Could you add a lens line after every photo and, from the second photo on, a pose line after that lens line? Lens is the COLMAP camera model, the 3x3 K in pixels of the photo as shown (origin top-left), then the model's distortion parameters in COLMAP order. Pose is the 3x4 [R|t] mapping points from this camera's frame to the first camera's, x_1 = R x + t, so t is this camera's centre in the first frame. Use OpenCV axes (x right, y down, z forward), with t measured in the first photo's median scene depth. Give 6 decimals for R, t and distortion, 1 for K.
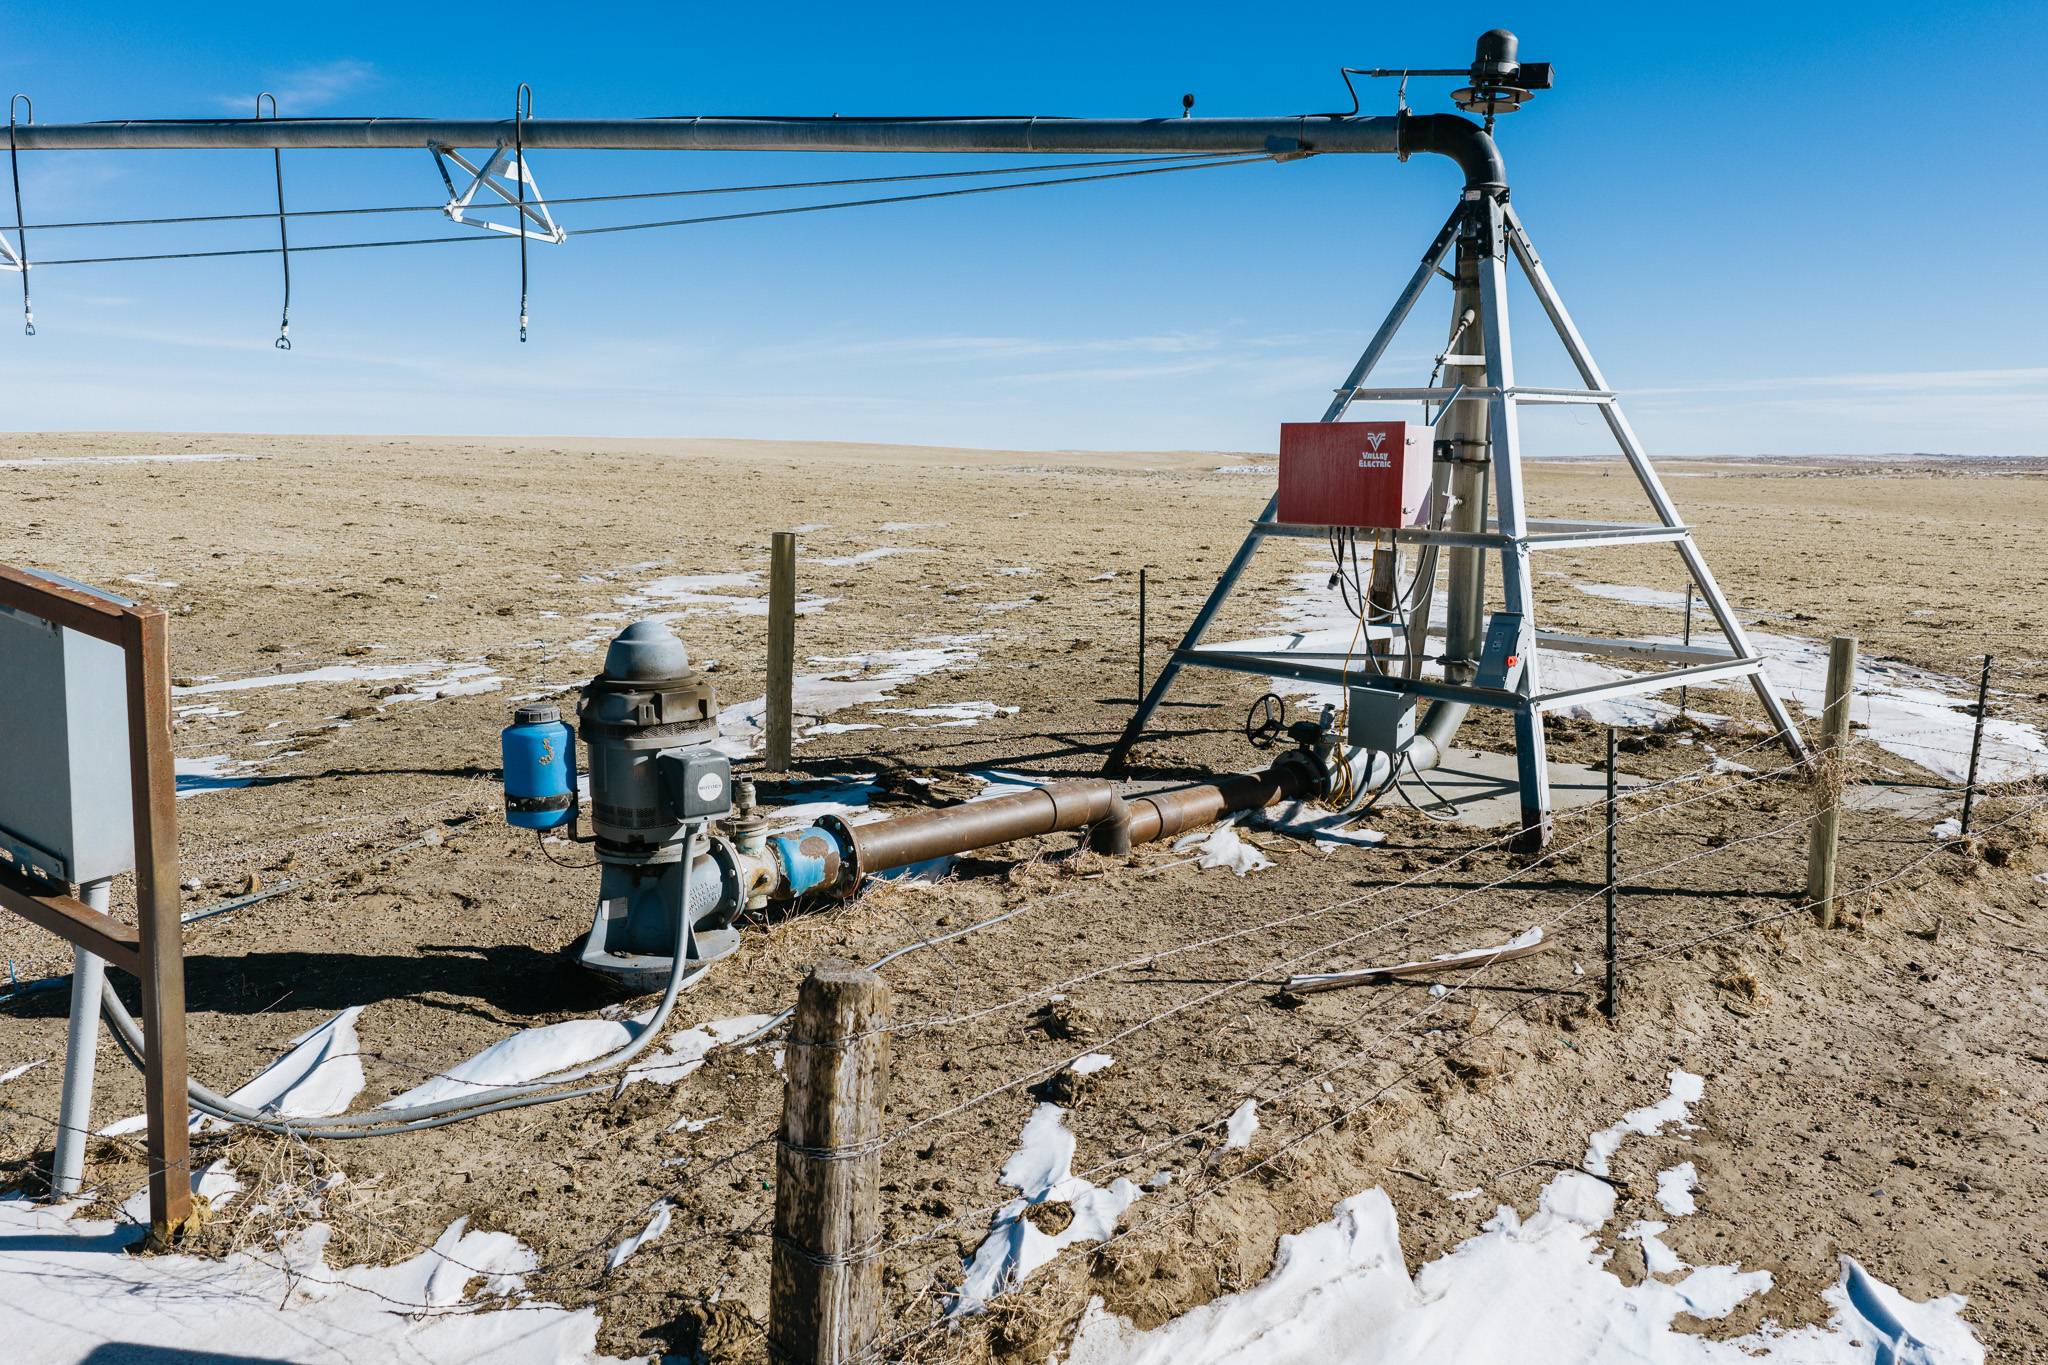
lens RADIAL K [[1674.2, 0, 1024.0], [0, 1674.2, 682.5], [0, 0, 1]] dist [0.009198, -0.003640]
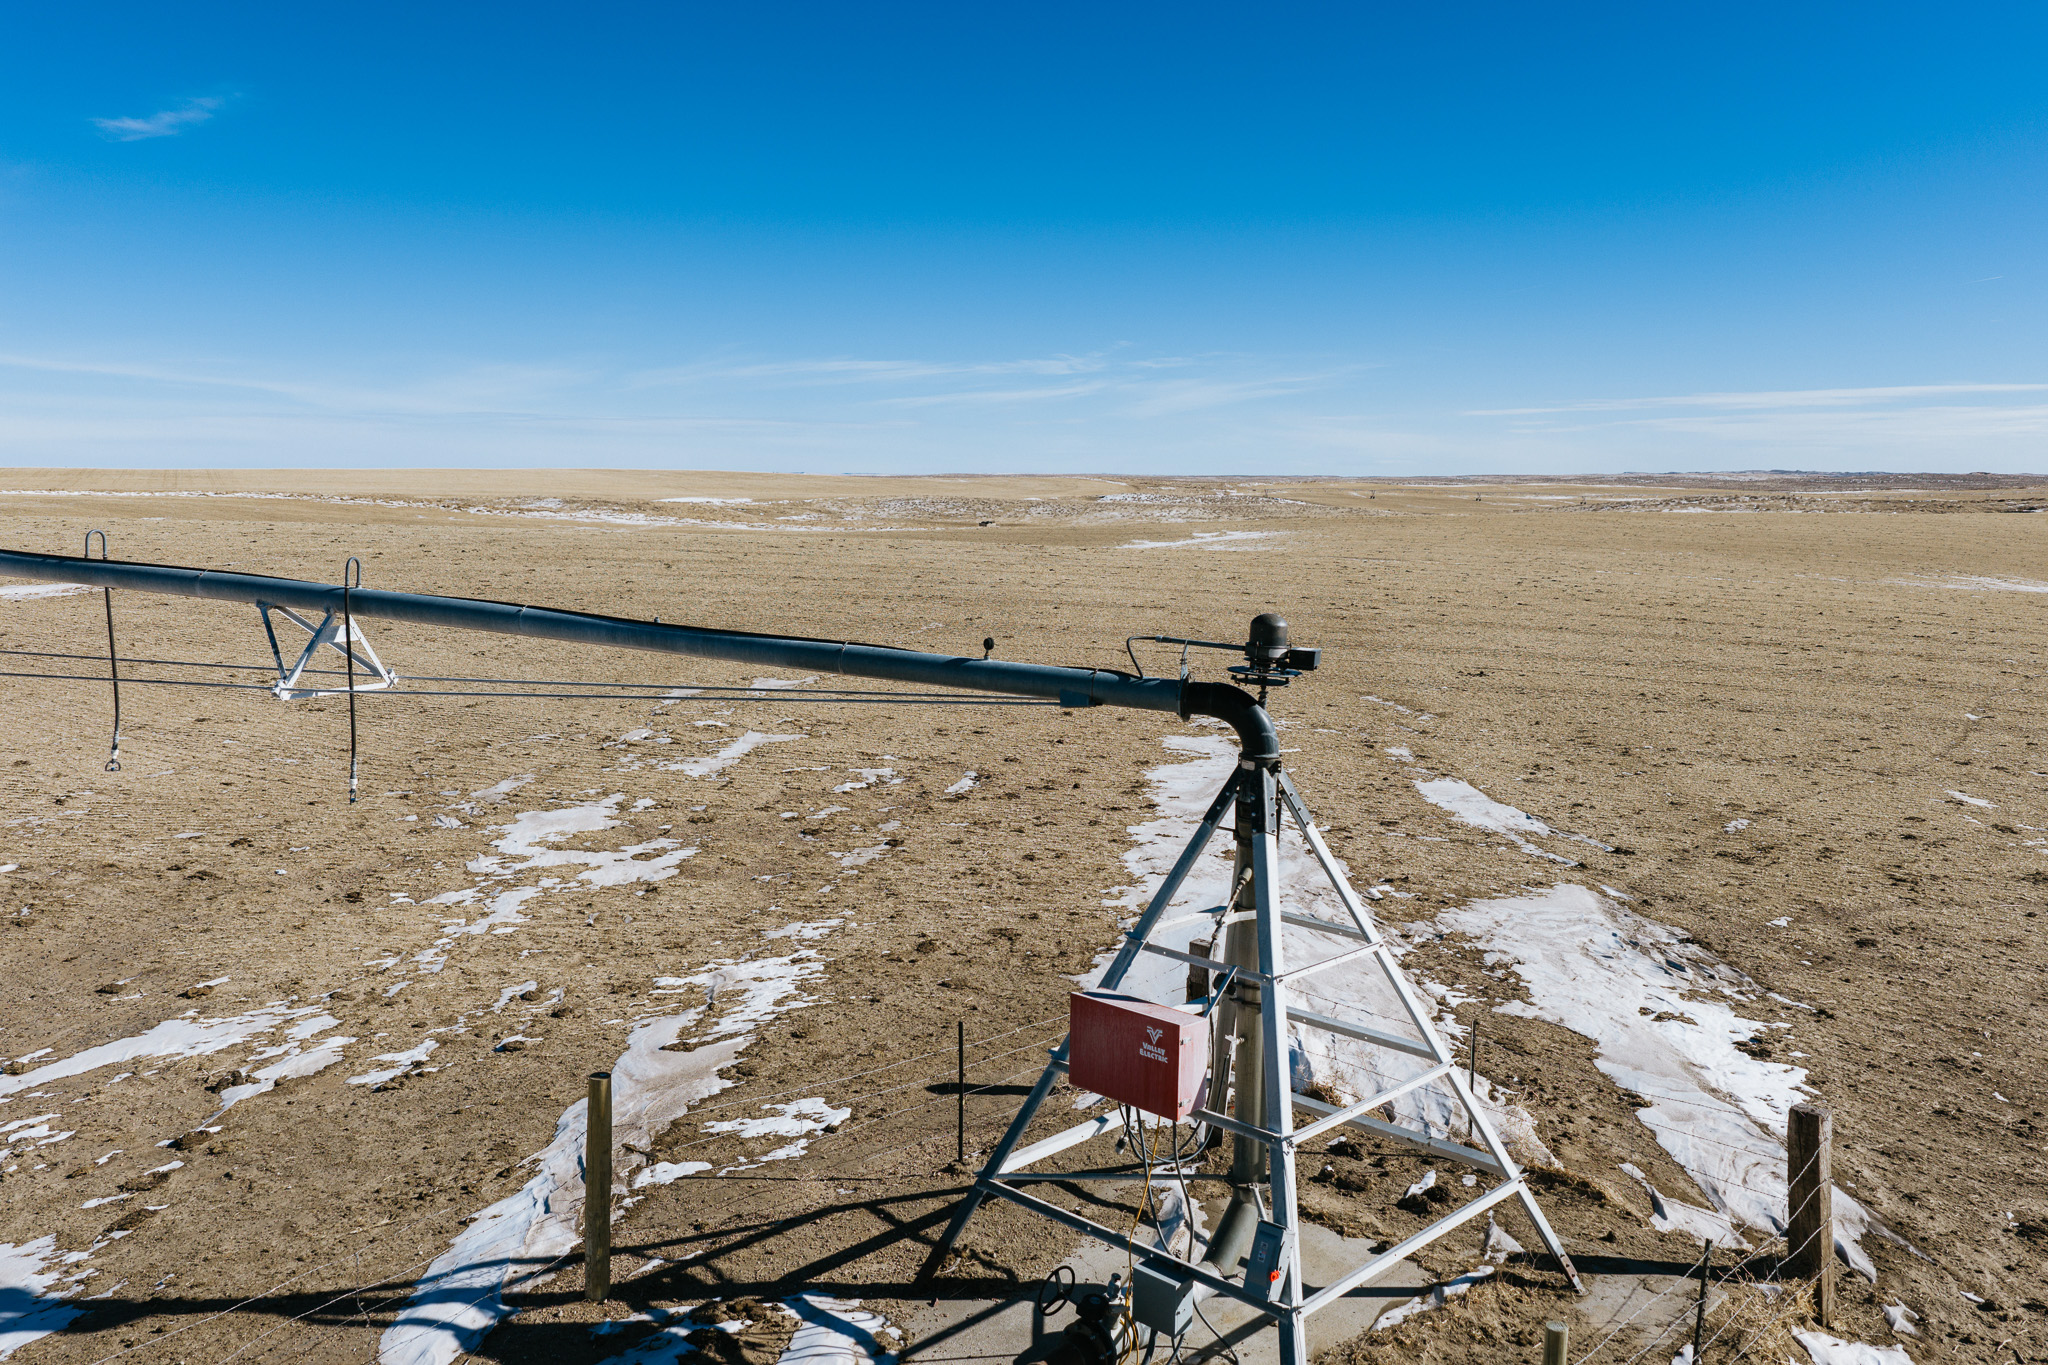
lens RADIAL K [[1667.9, 0, 1024.0], [0, 1667.9, 682.5], [0, 0, 1]] dist [0.009314, -0.012173]
pose [[0.997755, -0.009255, 0.066322, 0.053028], [0.010119, 0.999868, -0.012695, -0.323134], [-0.066196, 0.013338, 0.997717, -0.054565]]
